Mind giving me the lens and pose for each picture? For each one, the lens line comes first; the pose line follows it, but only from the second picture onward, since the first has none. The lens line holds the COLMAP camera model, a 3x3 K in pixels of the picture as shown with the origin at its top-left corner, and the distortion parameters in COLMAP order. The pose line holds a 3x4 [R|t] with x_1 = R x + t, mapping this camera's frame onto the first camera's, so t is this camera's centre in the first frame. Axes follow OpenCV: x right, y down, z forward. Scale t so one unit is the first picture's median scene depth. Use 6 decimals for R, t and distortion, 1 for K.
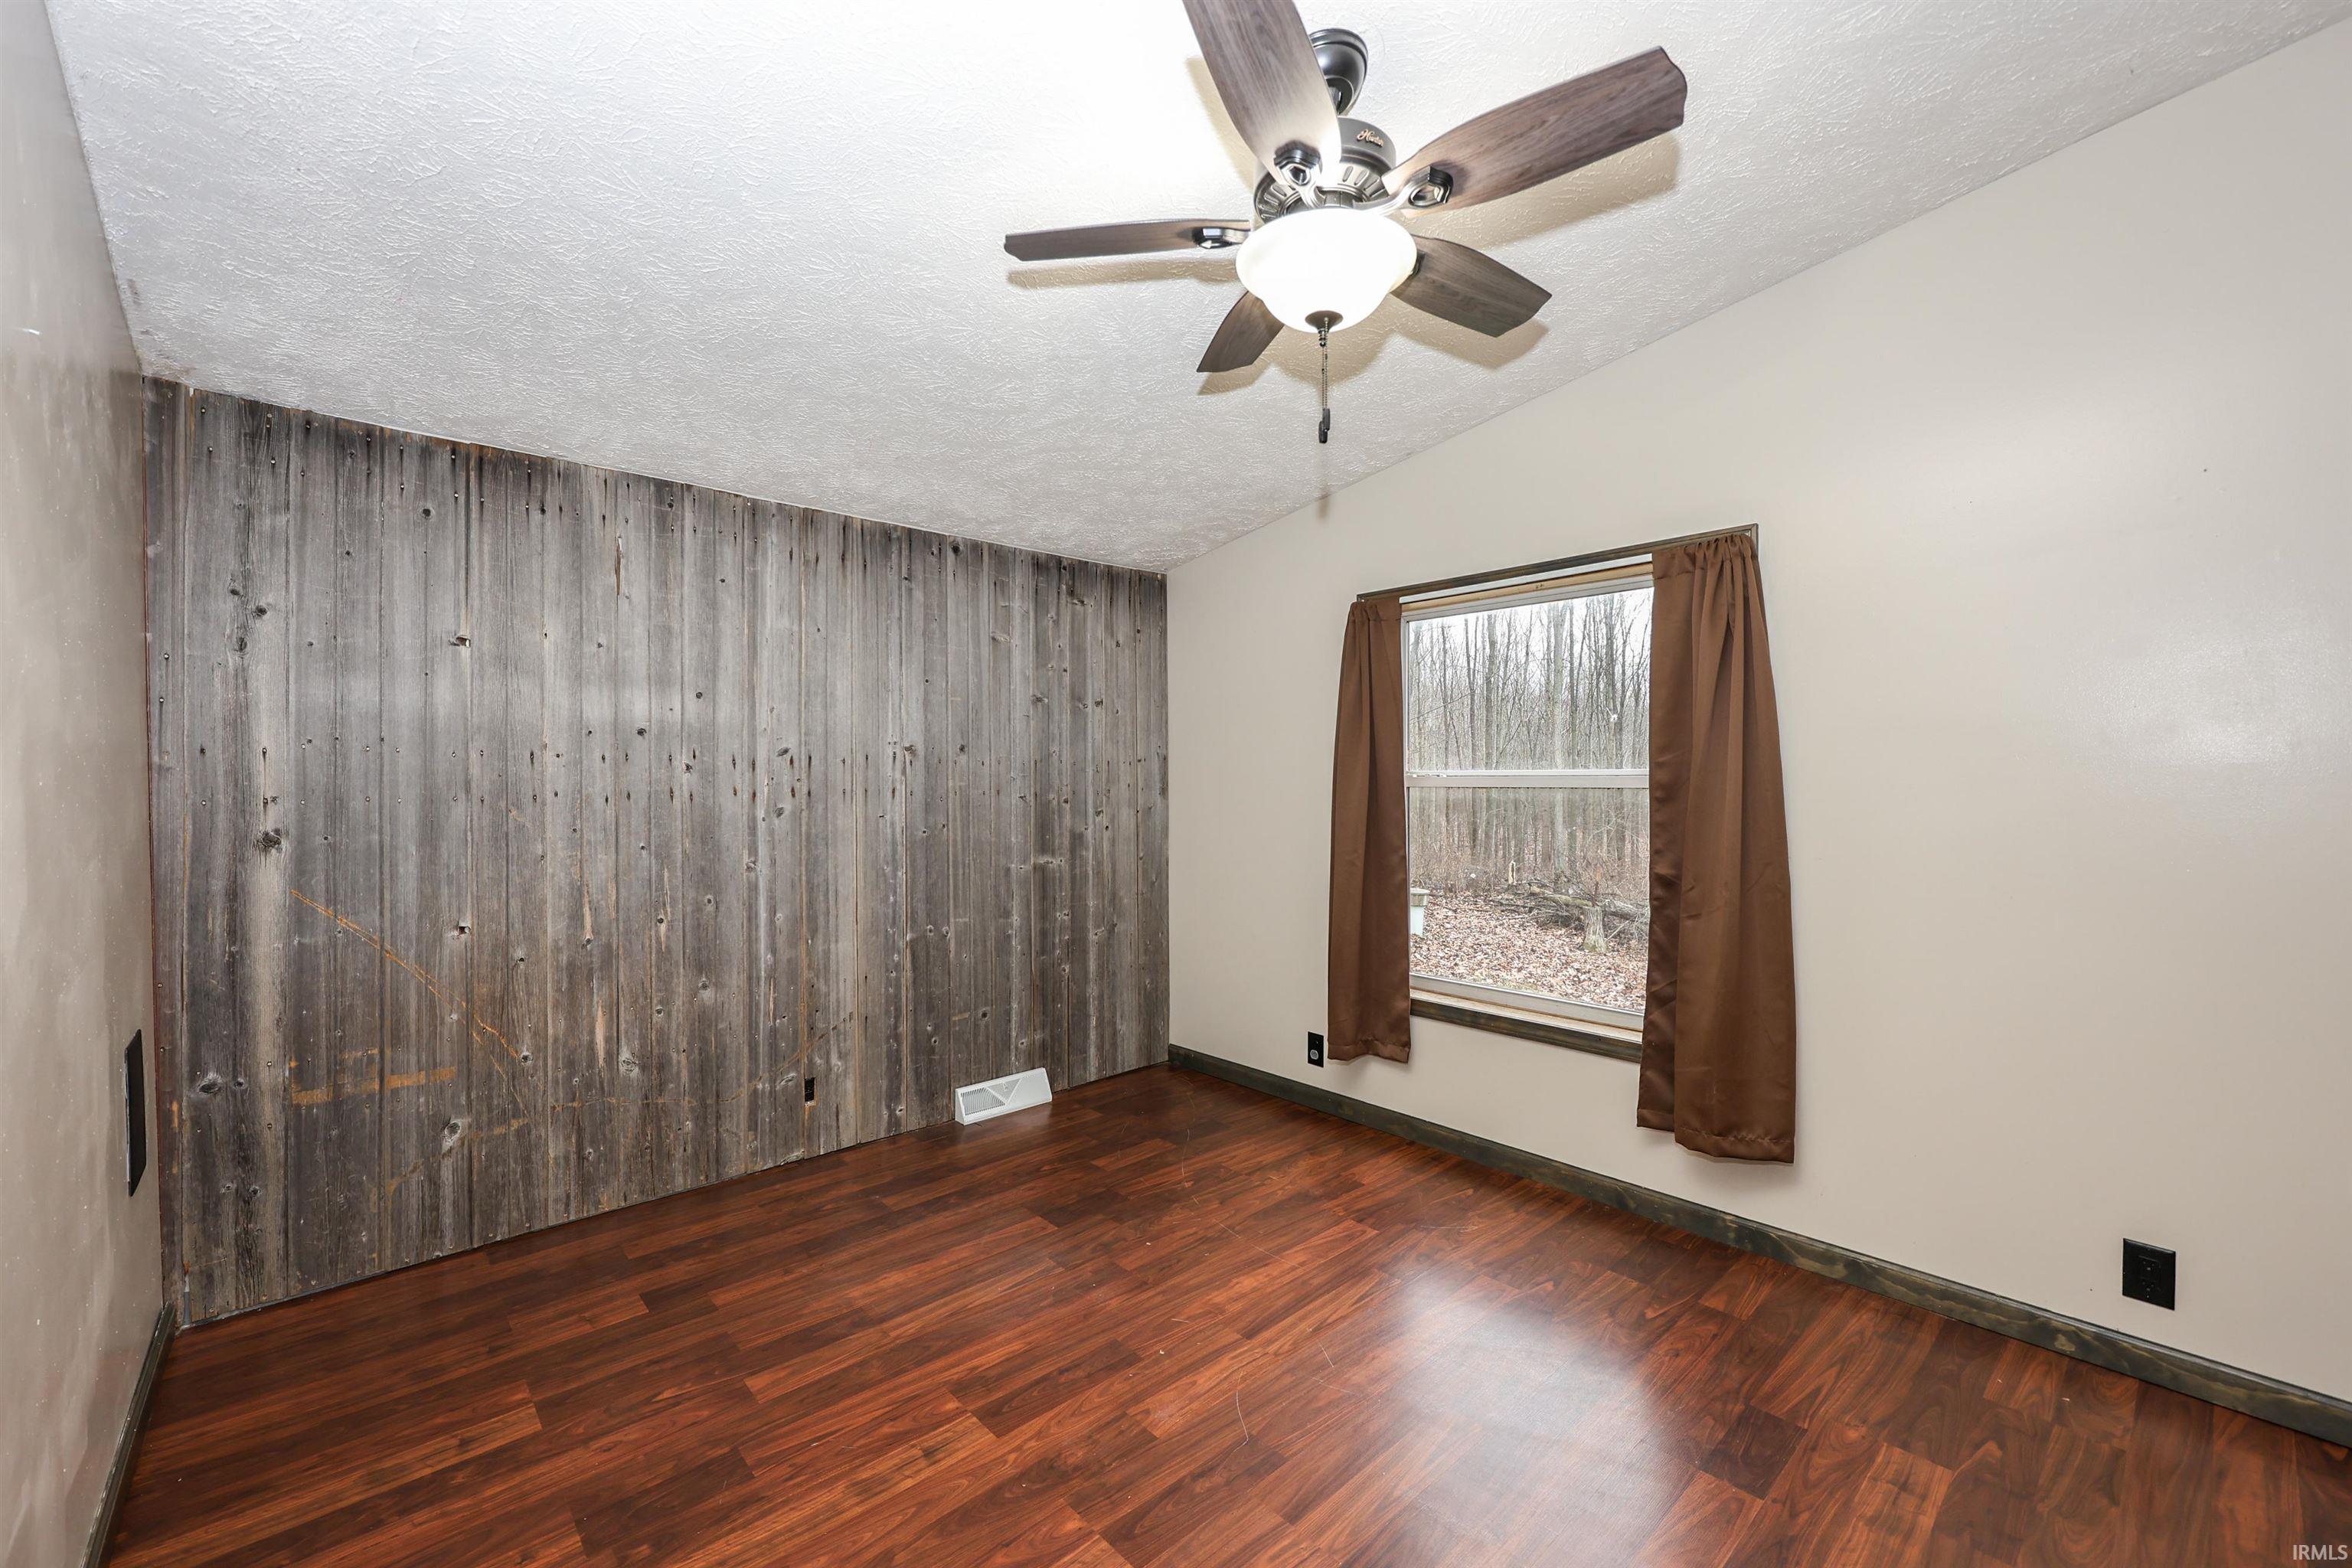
lens RADIAL K [[949.6, 0, 1173.7], [0, 949.6, 798.8], [0, 0, 1]] dist [0.002039, 0.001225]
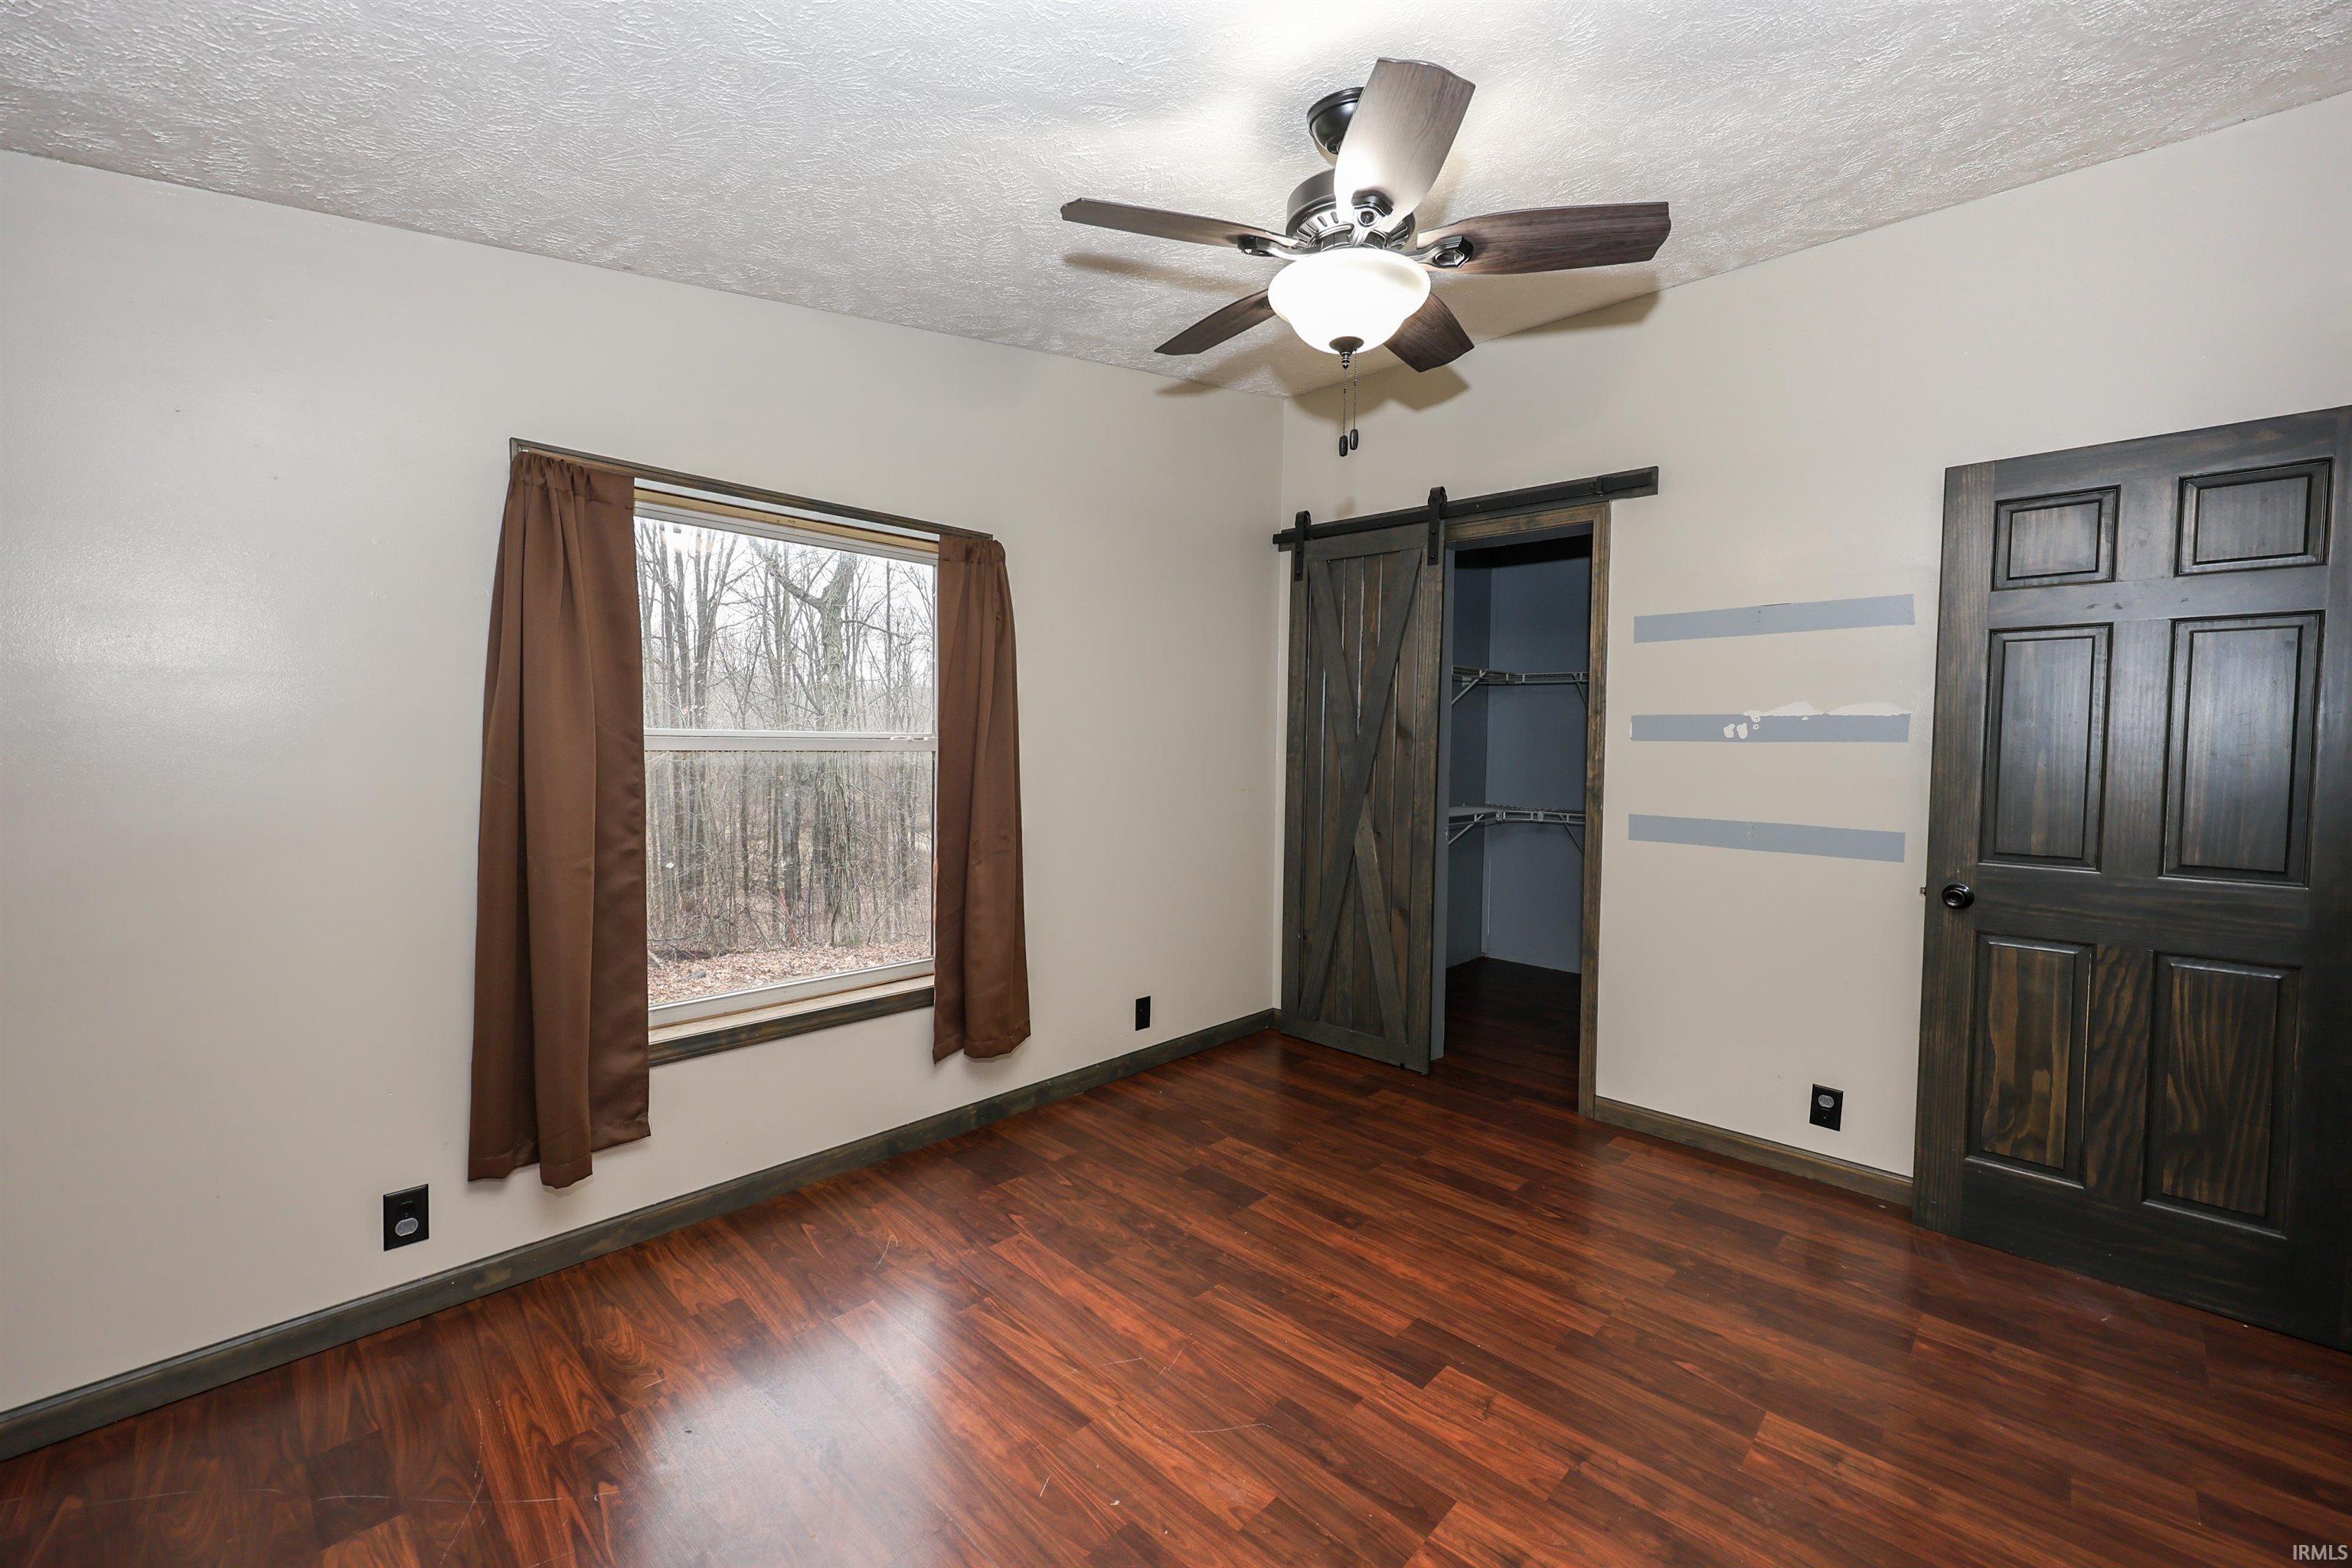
lens RADIAL K [[949.6, 0, 1191.1], [0, 949.6, 769.0], [0, 0, 1]] dist [0.002039, 0.001225]
pose [[-0.080618, -0.033741, 0.996174, -0.614546], [0.001605, 0.999421, 0.033981, -0.027769], [-0.996744, 0.004338, -0.080517, 0.807132]]
